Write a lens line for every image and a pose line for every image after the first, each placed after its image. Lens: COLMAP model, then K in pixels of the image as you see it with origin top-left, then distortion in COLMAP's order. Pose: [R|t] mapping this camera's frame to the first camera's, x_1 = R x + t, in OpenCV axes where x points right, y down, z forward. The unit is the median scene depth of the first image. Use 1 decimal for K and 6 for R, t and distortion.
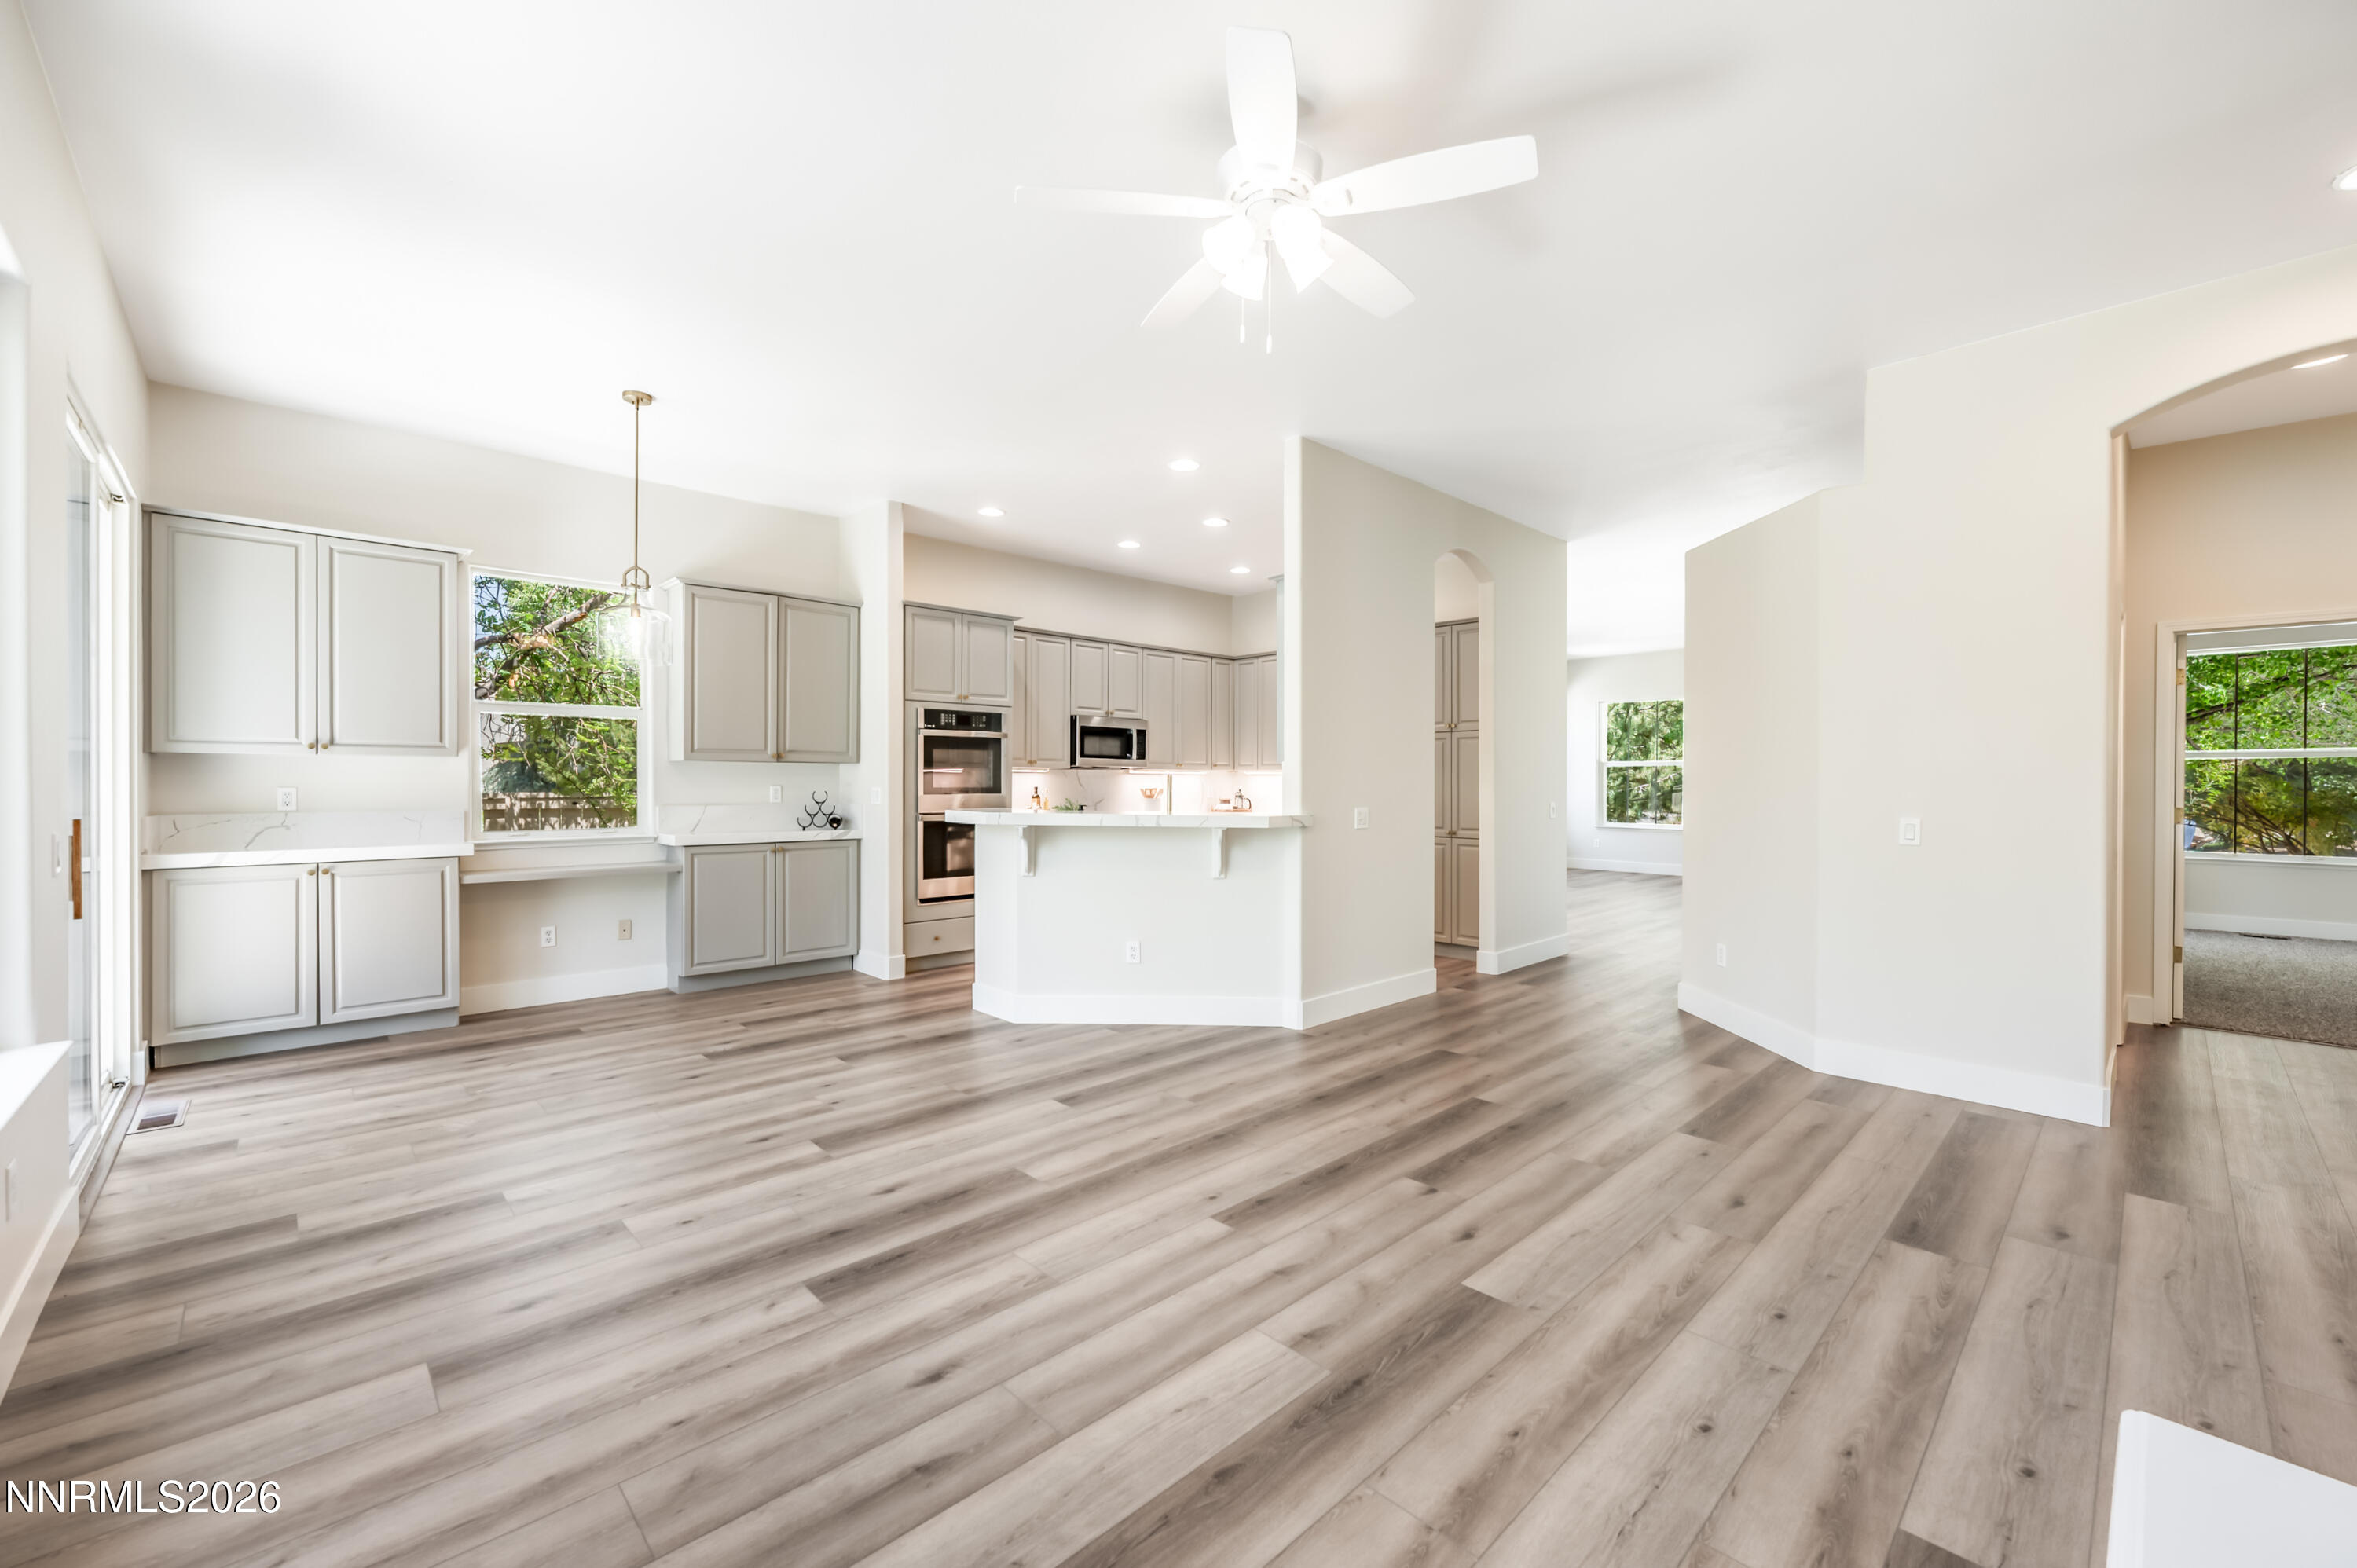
lens RADIAL K [[948.4, 0, 1173.9], [0, 948.4, 783.3], [0, 0, 1]] dist [-0.005917, 0.000233]
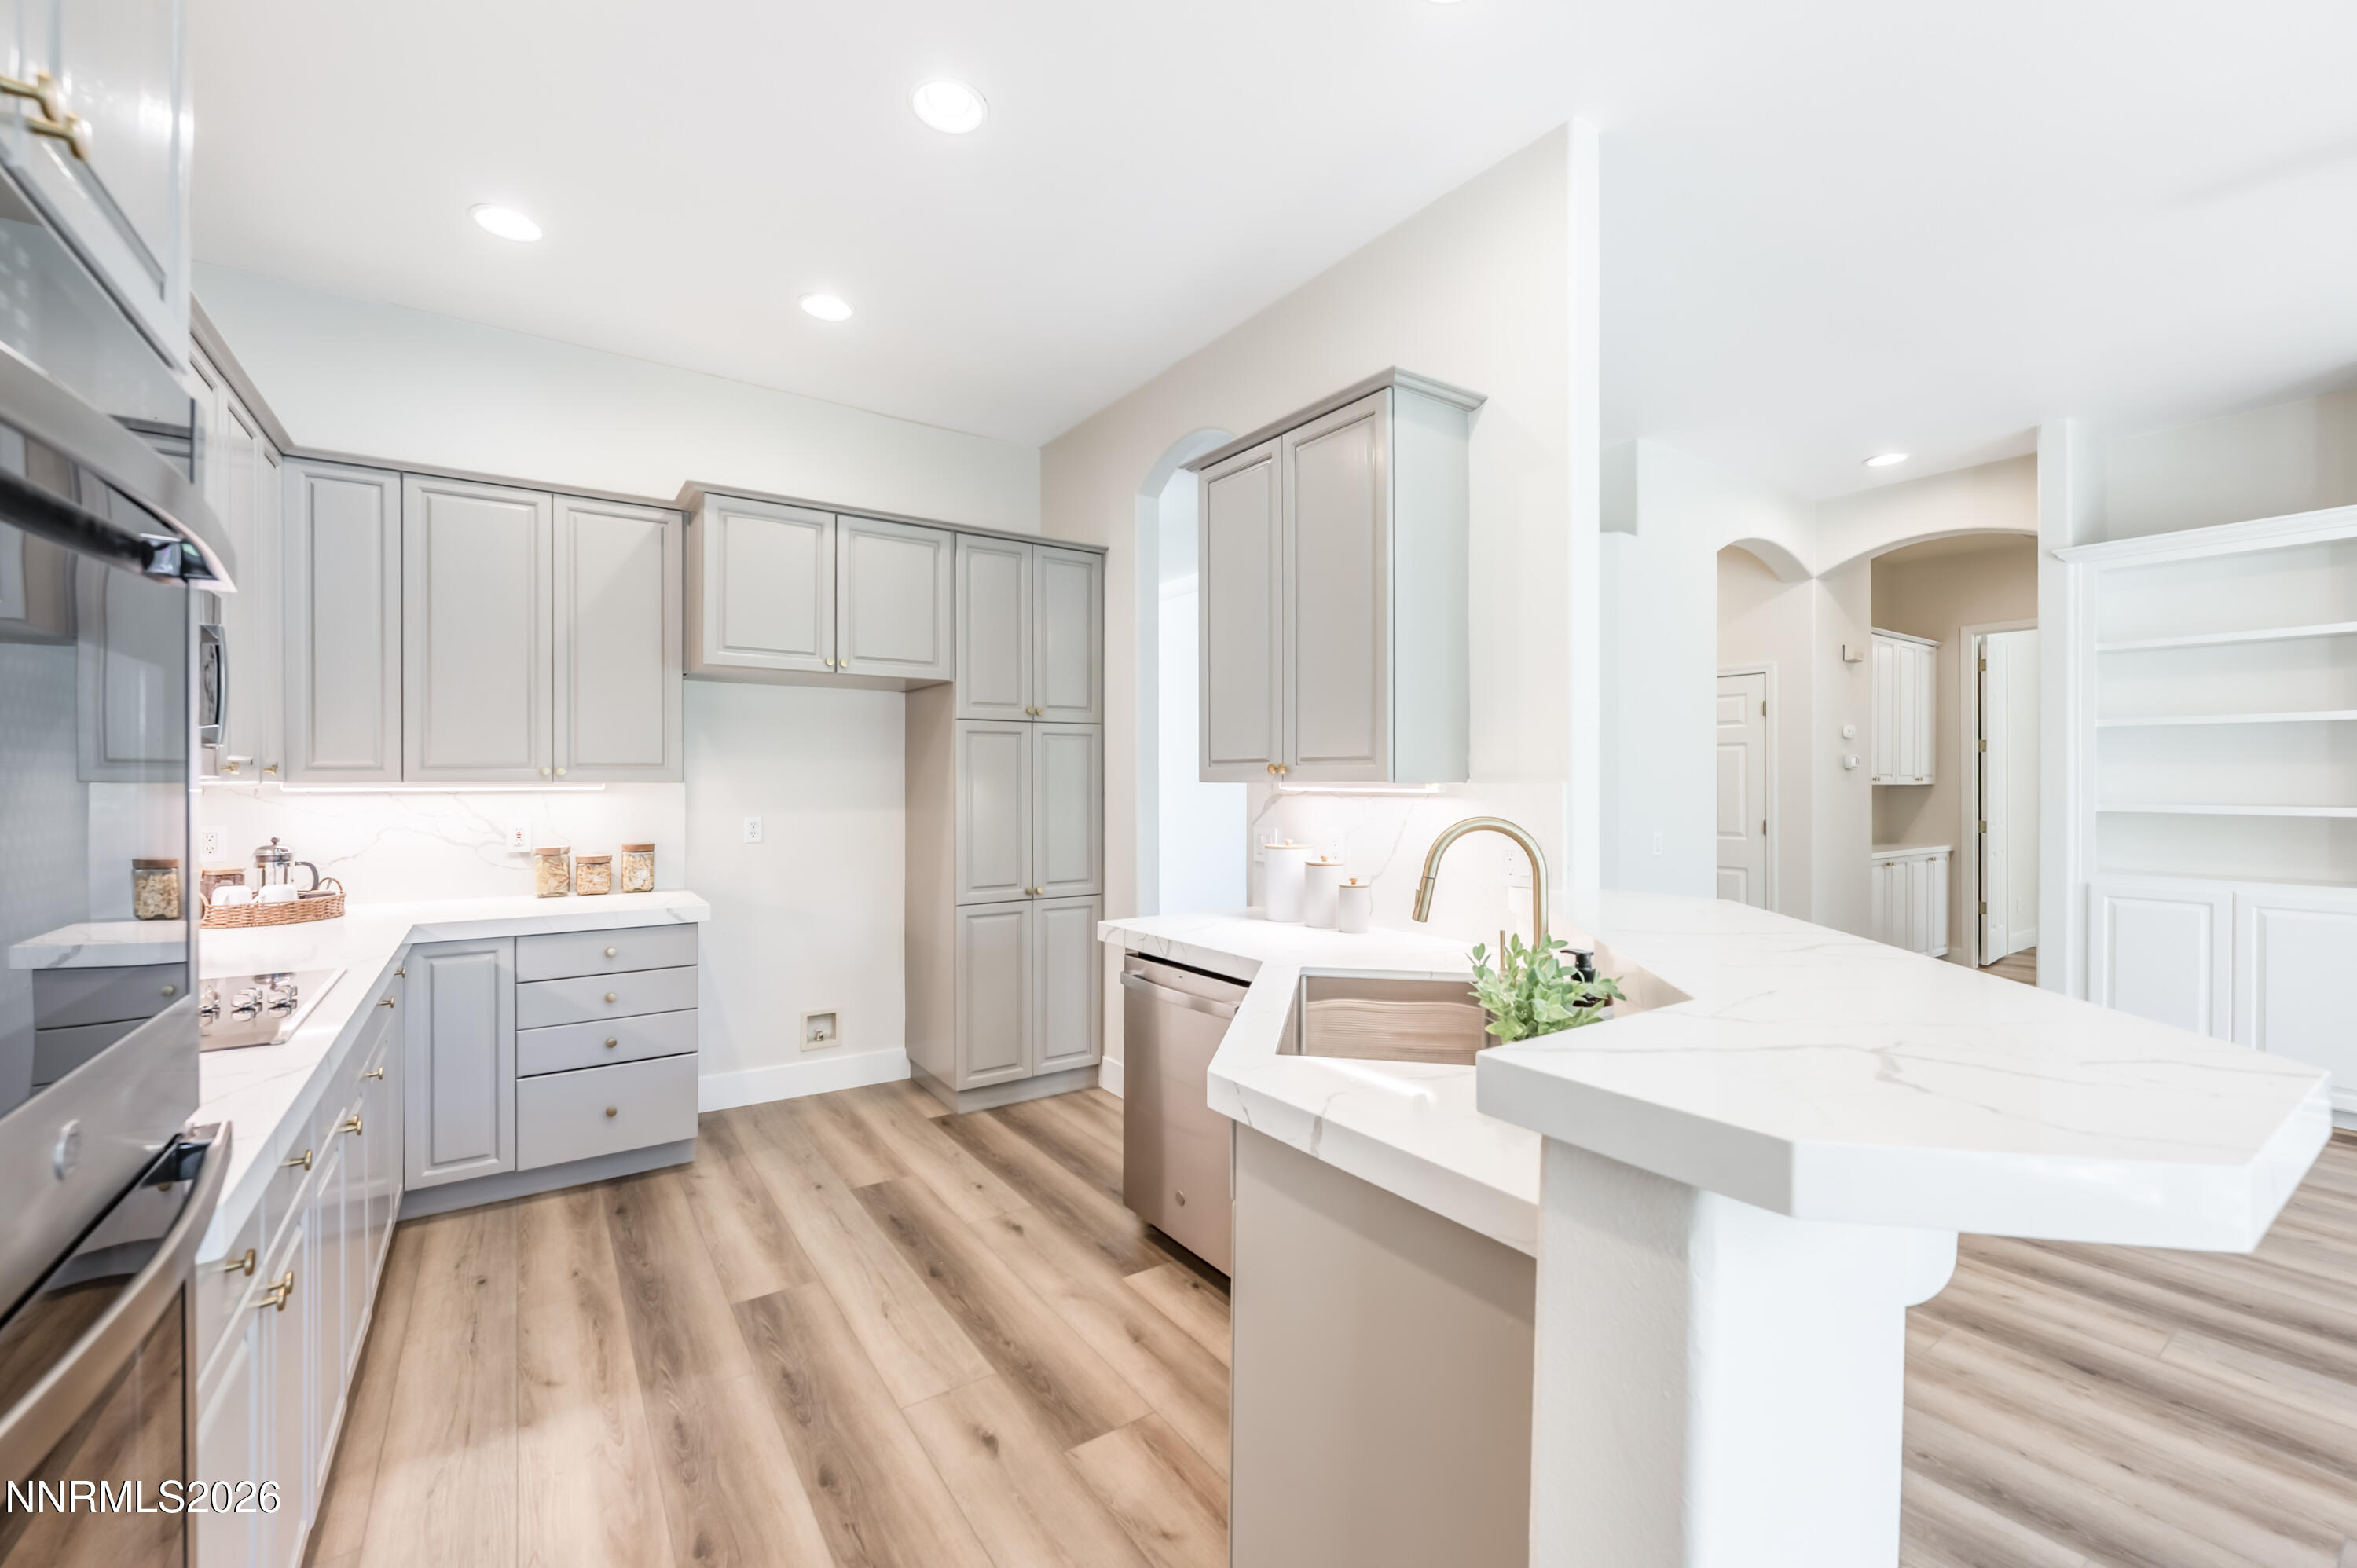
lens RADIAL K [[948.4, 0, 1176.7], [0, 948.4, 789.8], [0, 0, 1]] dist [-0.005917, 0.000233]
pose [[0.164025, -0.014521, 0.986349, -0.339862], [0.002809, 0.999894, 0.014253, -0.024098], [-0.986452, 0.000433, 0.164048, 0.983679]]
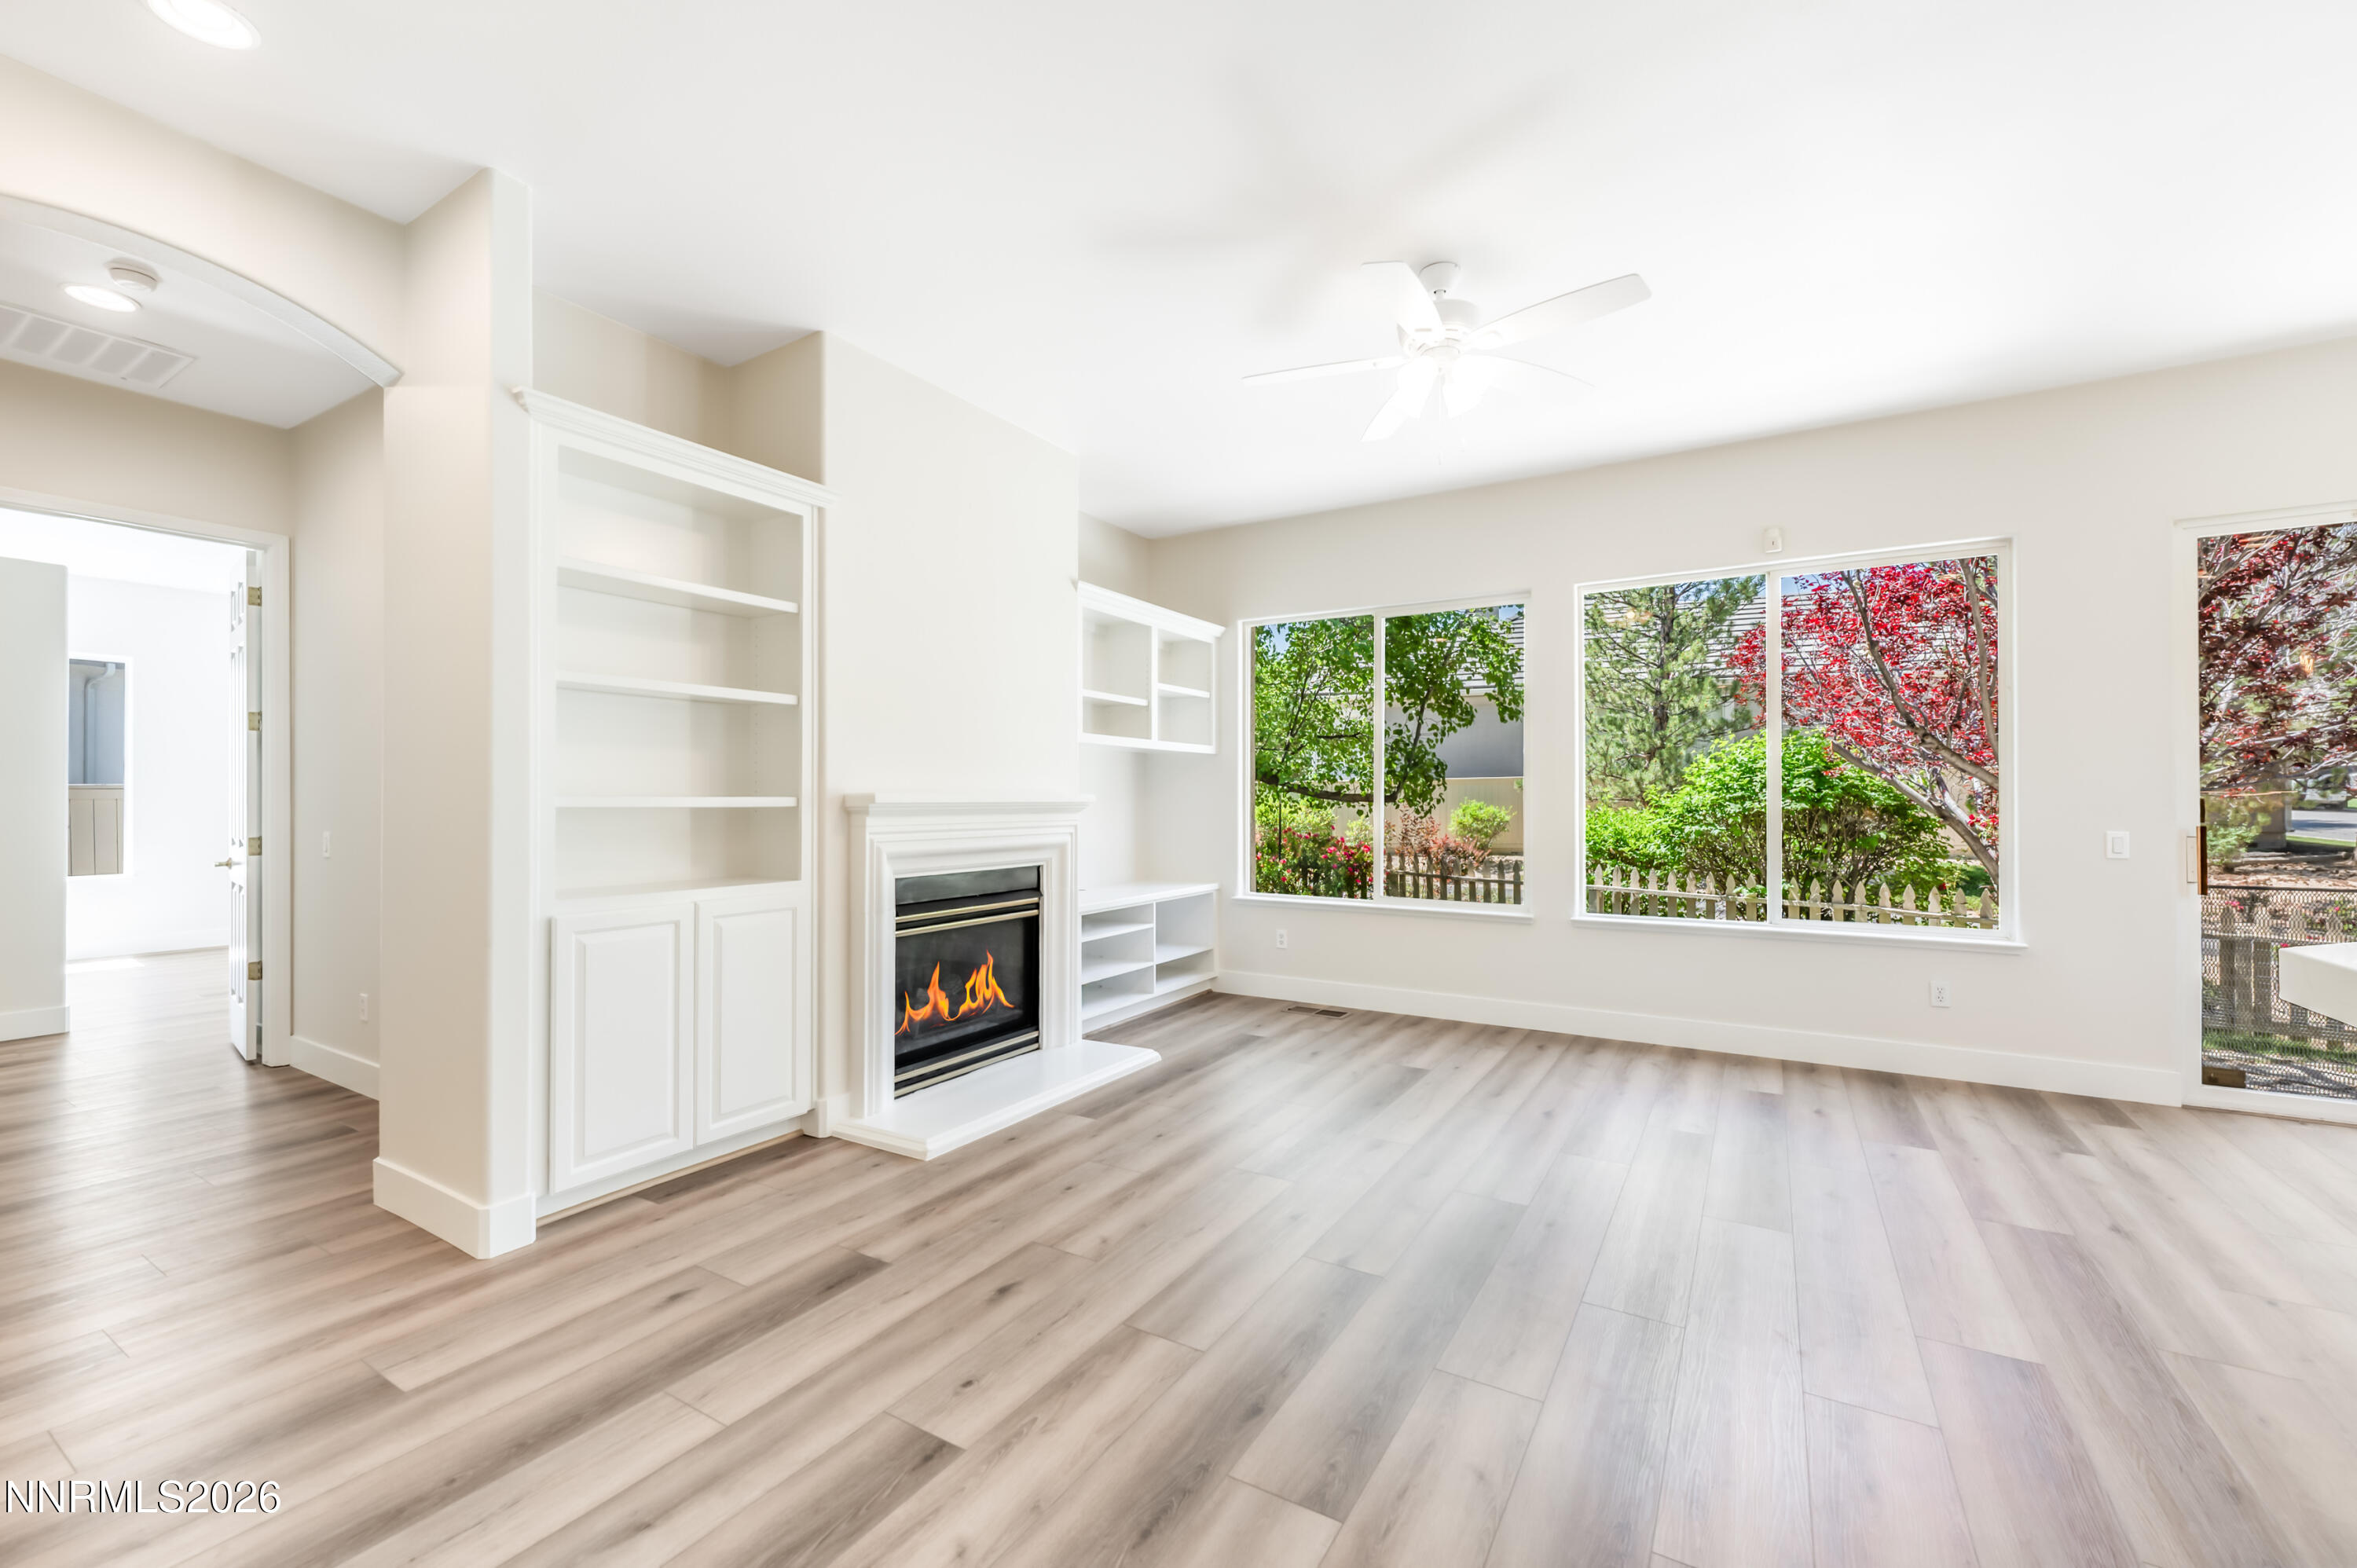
lens RADIAL K [[948.4, 0, 1156.6], [0, 948.4, 802.0], [0, 0, 1]] dist [-0.005917, 0.000233]
pose [[-0.970971, -0.001034, -0.239194, 0.338662], [-0.001478, 0.999998, 0.001675, 0.002024], [0.239192, 0.001980, -0.970970, 0.943140]]
